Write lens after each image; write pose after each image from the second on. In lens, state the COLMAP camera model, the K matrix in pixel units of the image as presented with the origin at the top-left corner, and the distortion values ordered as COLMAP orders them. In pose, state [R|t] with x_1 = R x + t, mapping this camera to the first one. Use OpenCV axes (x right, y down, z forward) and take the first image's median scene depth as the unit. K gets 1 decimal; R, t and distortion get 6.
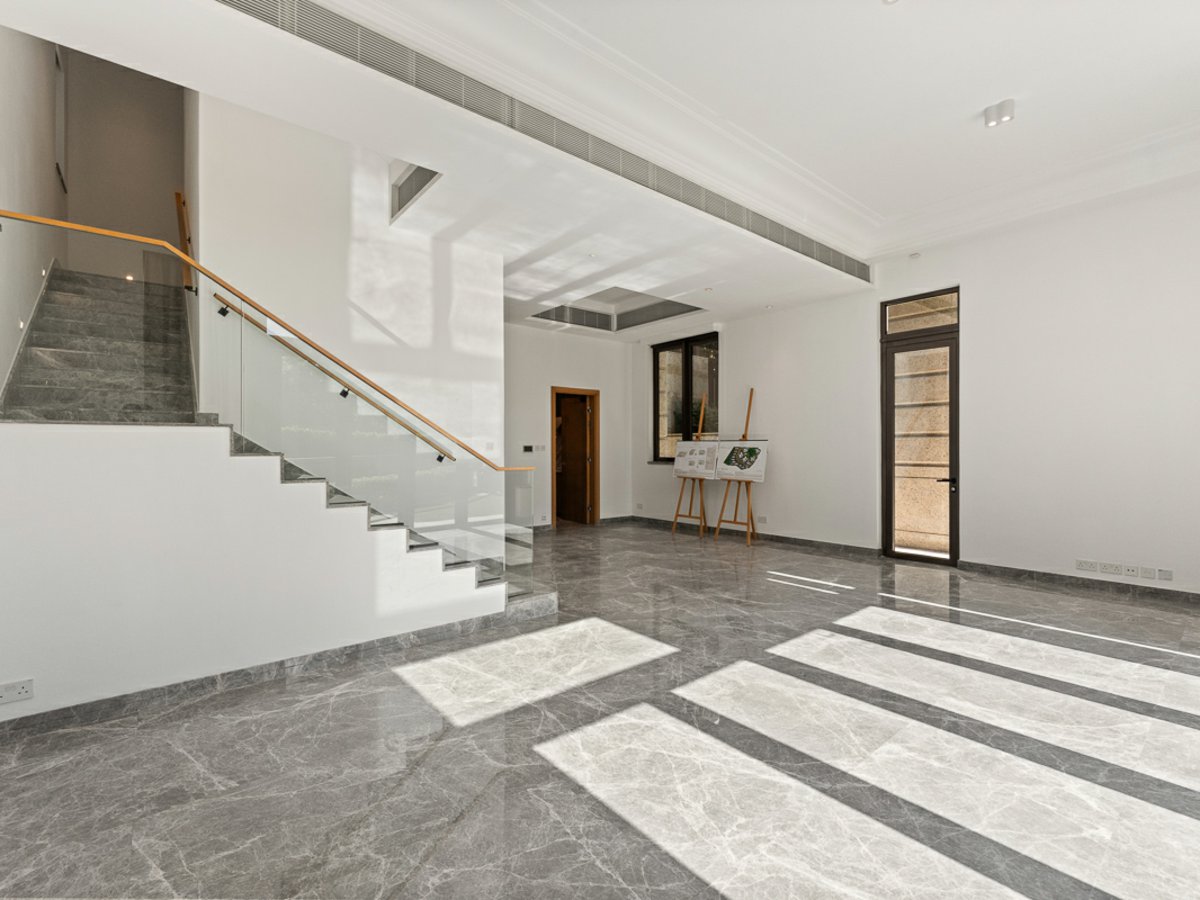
lens RADIAL K [[539.3, 0, 594.3], [0, 539.3, 443.0], [0, 0, 1]] dist [0.002918, -0.000846]
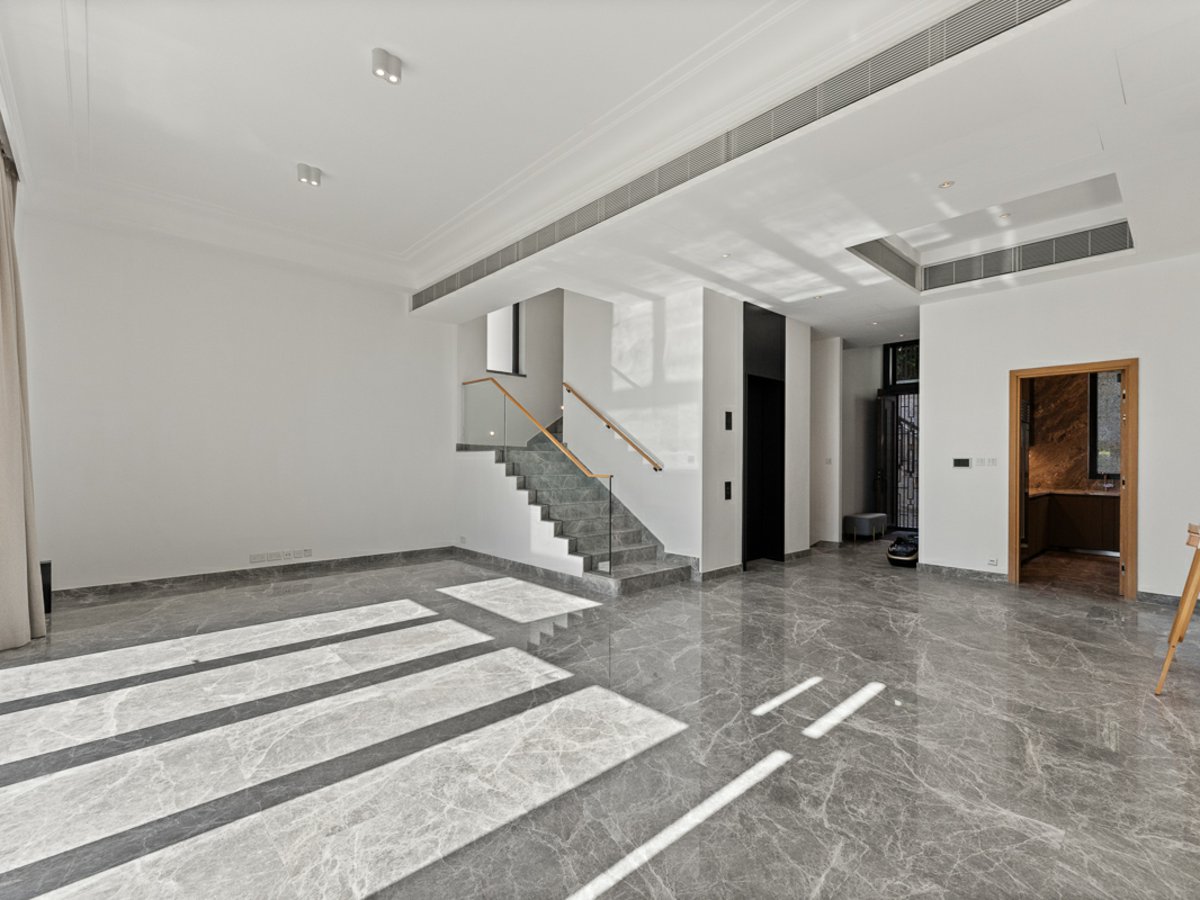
lens RADIAL K [[539.3, 0, 597.1], [0, 539.3, 451.0], [0, 0, 1]] dist [0.002918, -0.000846]
pose [[0.054203, -0.017472, -0.998377, 1.355849], [0.005462, 0.999837, -0.017201, 0.011525], [0.998515, -0.004521, 0.054290, 1.066421]]
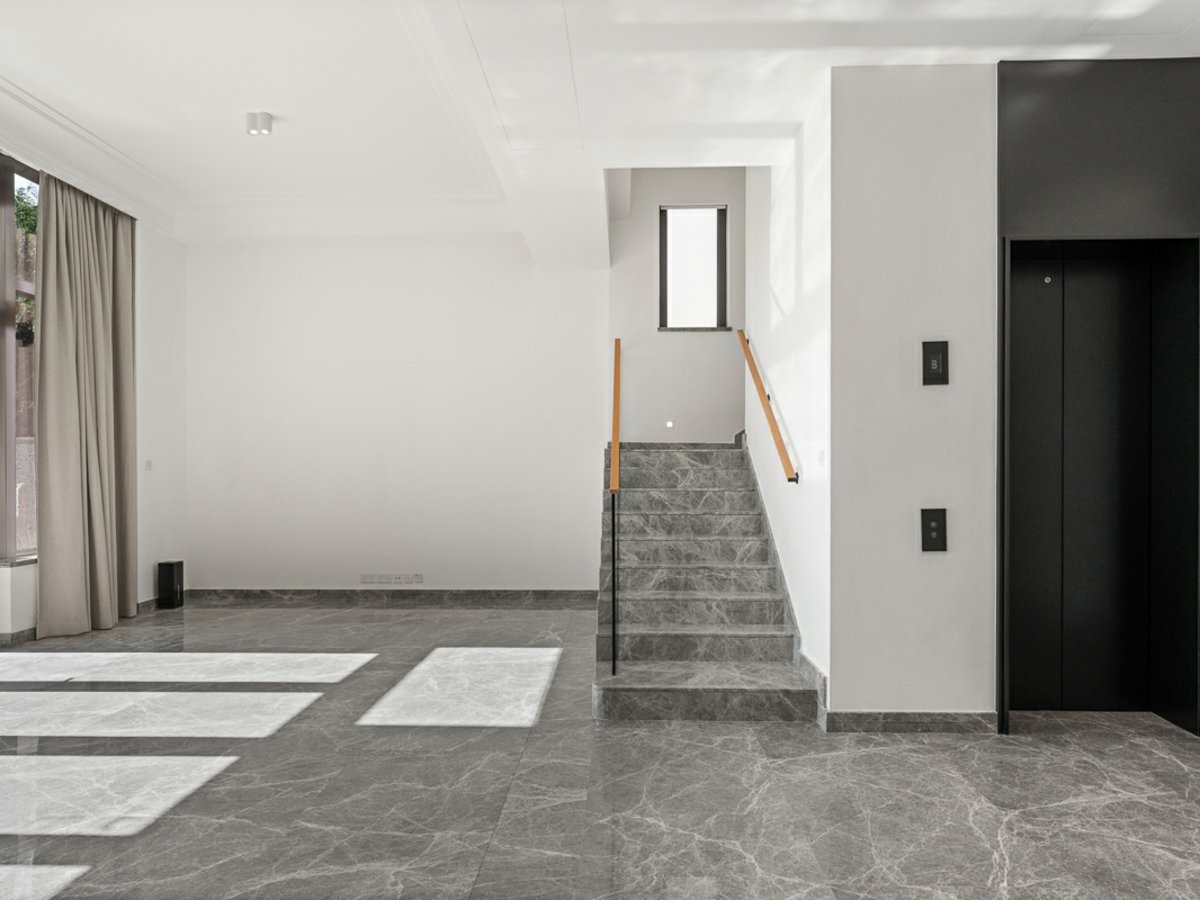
lens RADIAL K [[703.1, 0, 599.1], [0, 703.1, 461.5], [0, 0, 1]] dist [0.001463, -0.002493]
pose [[-0.657370, -0.006681, -0.753538, 0.662270], [0.011730, 0.999749, -0.019097, 0.032464], [0.753476, -0.021393, -0.657127, 1.855619]]
